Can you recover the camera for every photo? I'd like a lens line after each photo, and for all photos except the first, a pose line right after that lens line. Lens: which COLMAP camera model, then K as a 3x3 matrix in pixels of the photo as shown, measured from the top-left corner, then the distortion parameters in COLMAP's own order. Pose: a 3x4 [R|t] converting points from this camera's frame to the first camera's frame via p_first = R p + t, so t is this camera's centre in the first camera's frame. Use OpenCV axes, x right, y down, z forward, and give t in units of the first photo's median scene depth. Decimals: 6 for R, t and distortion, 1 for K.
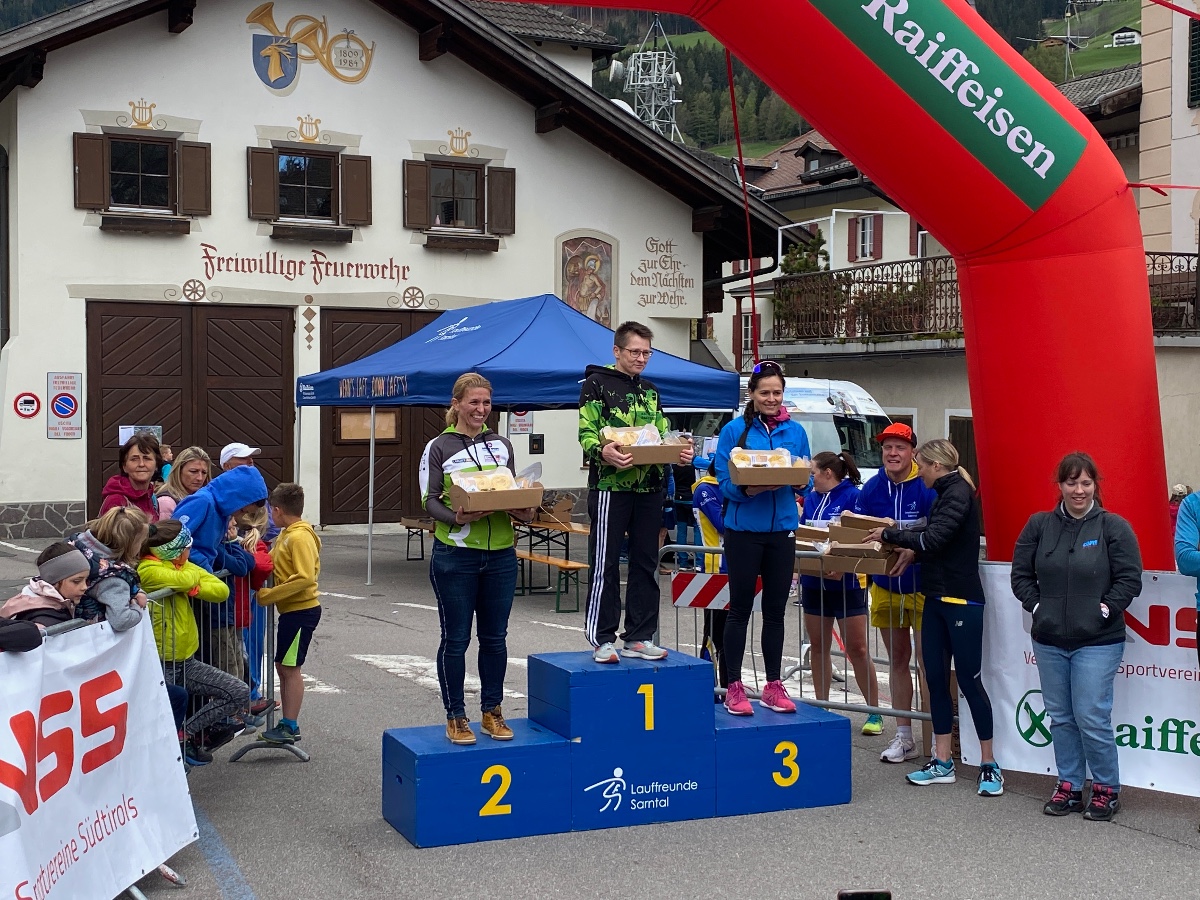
lens RADIAL K [[1599.8, 0, 600.0], [0, 1599.8, 450.0], [0, 0, 1]] dist [0.079341, 0.003388]
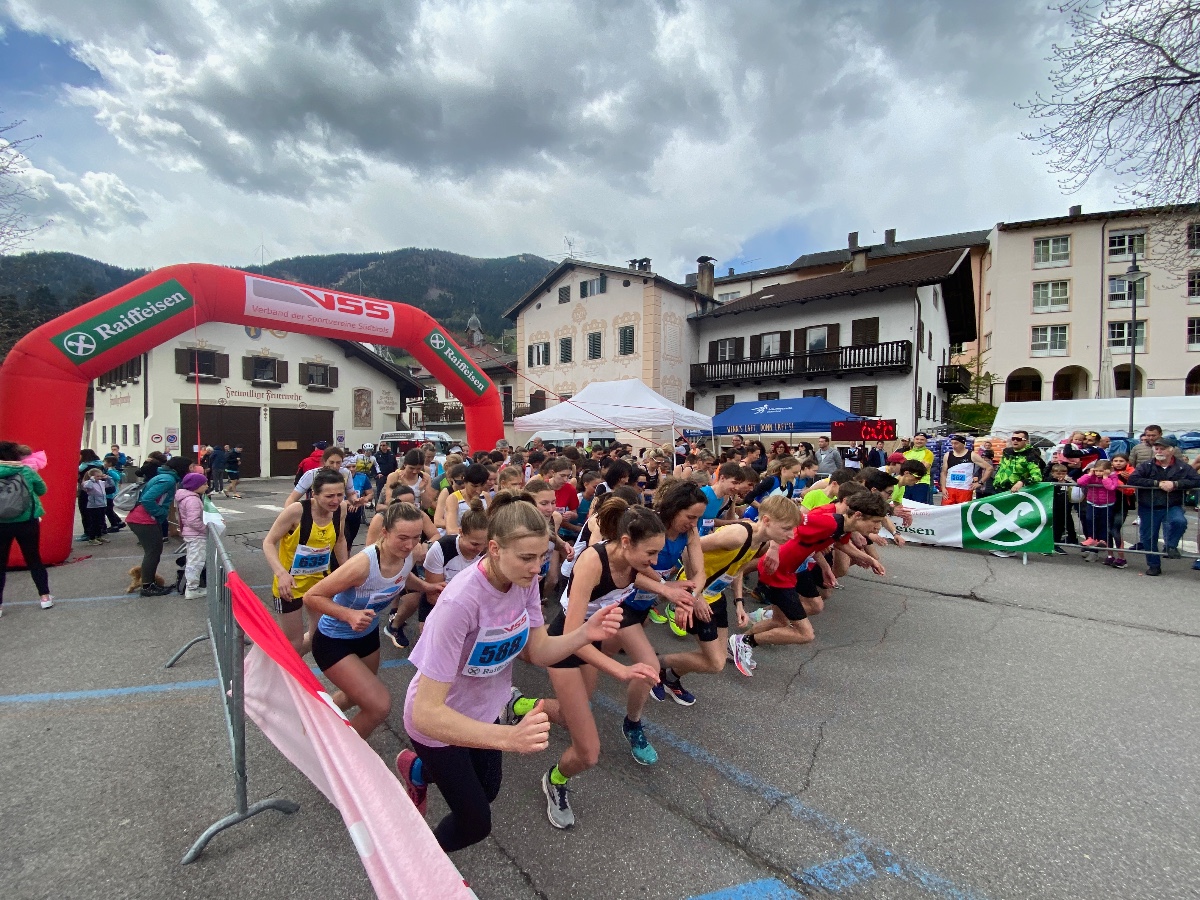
lens RADIAL K [[485.7, 0, 600.0], [0, 485.7, 450.0], [0, 0, 1]] dist [0.002703, -0.000012]
pose [[0.895594, -0.009701, 0.444767, -0.019535], [0.013602, 0.999892, -0.005580, 0.008224], [-0.444665, 0.011047, 0.895629, -0.149140]]
